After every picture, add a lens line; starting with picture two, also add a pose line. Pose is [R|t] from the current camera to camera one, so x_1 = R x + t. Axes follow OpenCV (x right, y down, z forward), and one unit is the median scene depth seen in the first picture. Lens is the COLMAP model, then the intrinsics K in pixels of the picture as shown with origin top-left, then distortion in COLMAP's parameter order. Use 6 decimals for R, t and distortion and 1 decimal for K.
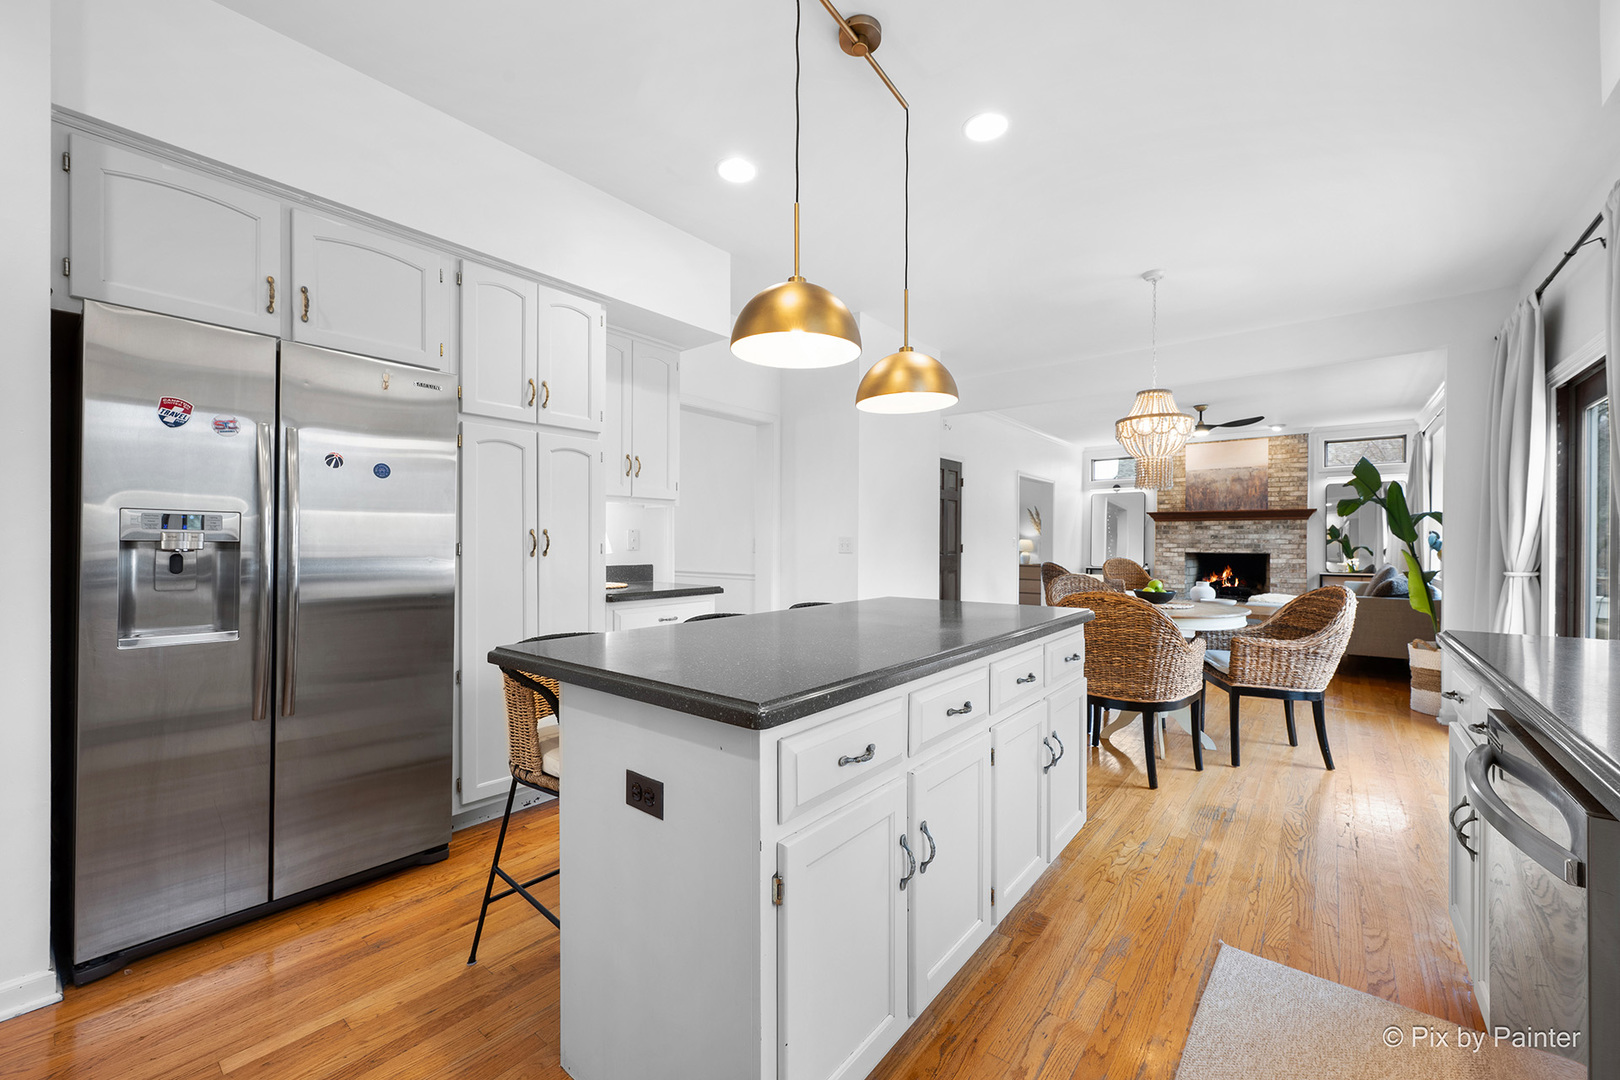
lens RADIAL K [[648.5, 0, 810.0], [0, 648.5, 540.0], [0, 0, 1]] dist [-0.000490, 0.000079]
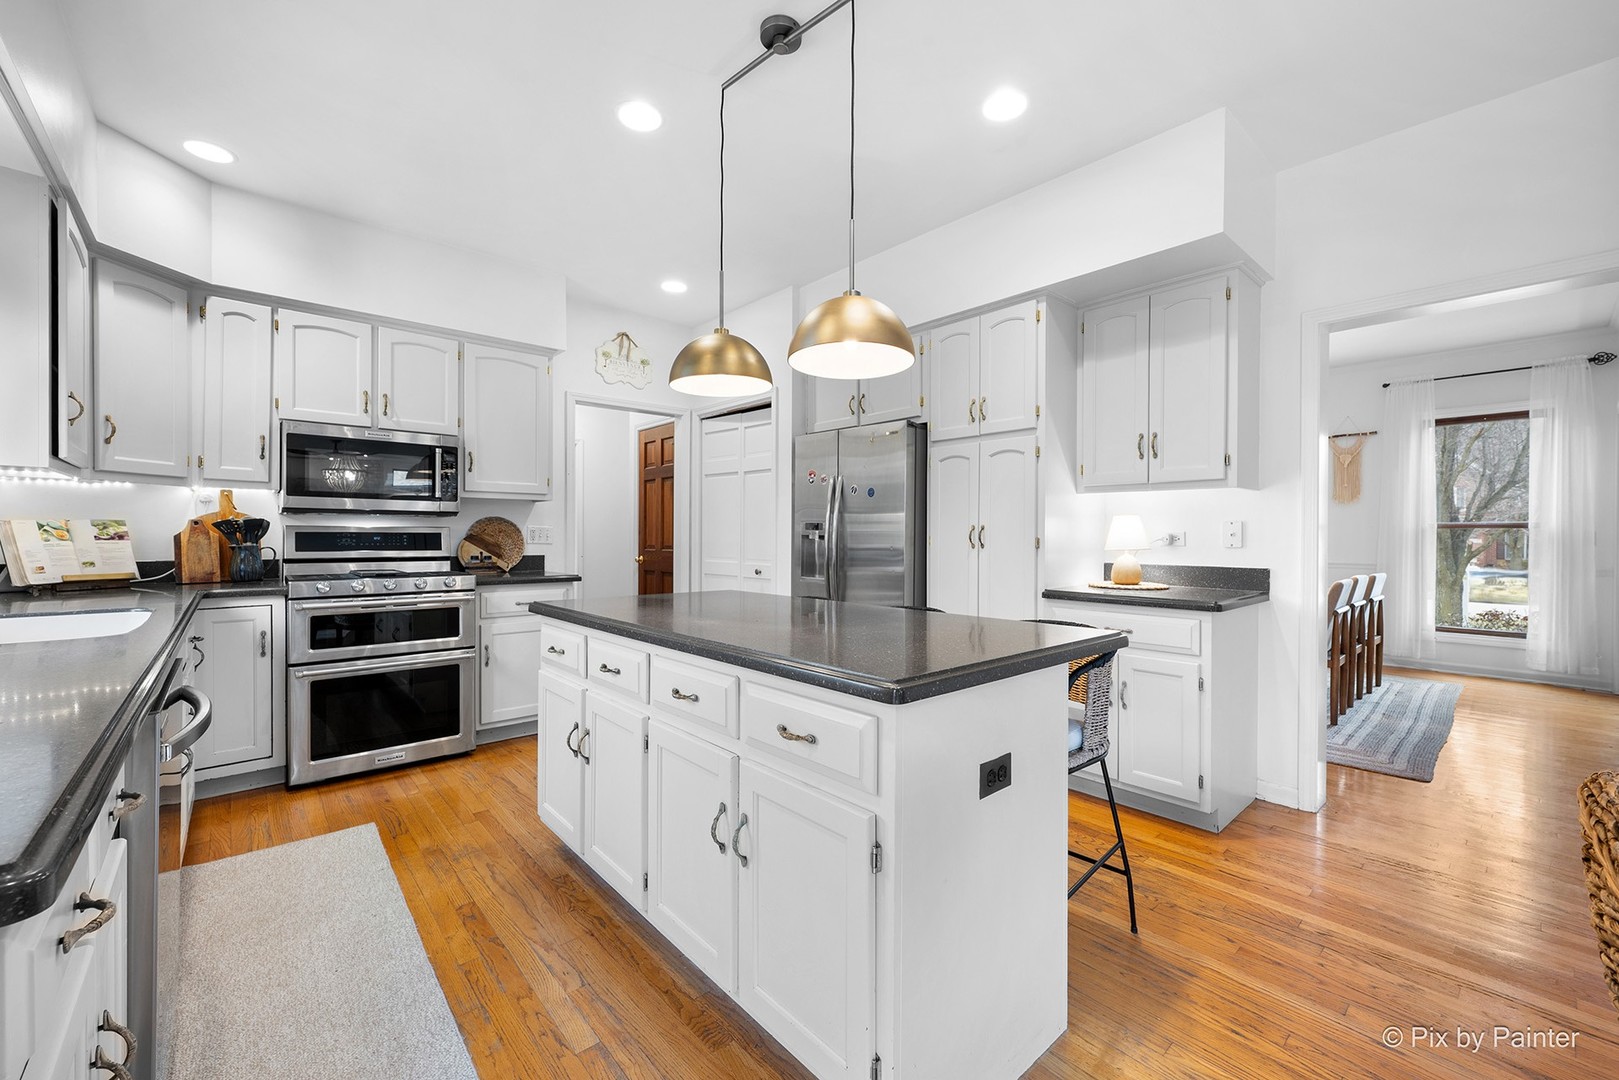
lens RADIAL K [[648.1, 0, 809.5], [0, 648.1, 540.0], [0, 0, 1]] dist [-0.000490, 0.000079]
pose [[-0.165952, 0.004006, -0.986126, 1.054940], [-0.013019, 0.999896, 0.006253, 0.008028], [0.986048, 0.013876, -0.165883, 1.209003]]
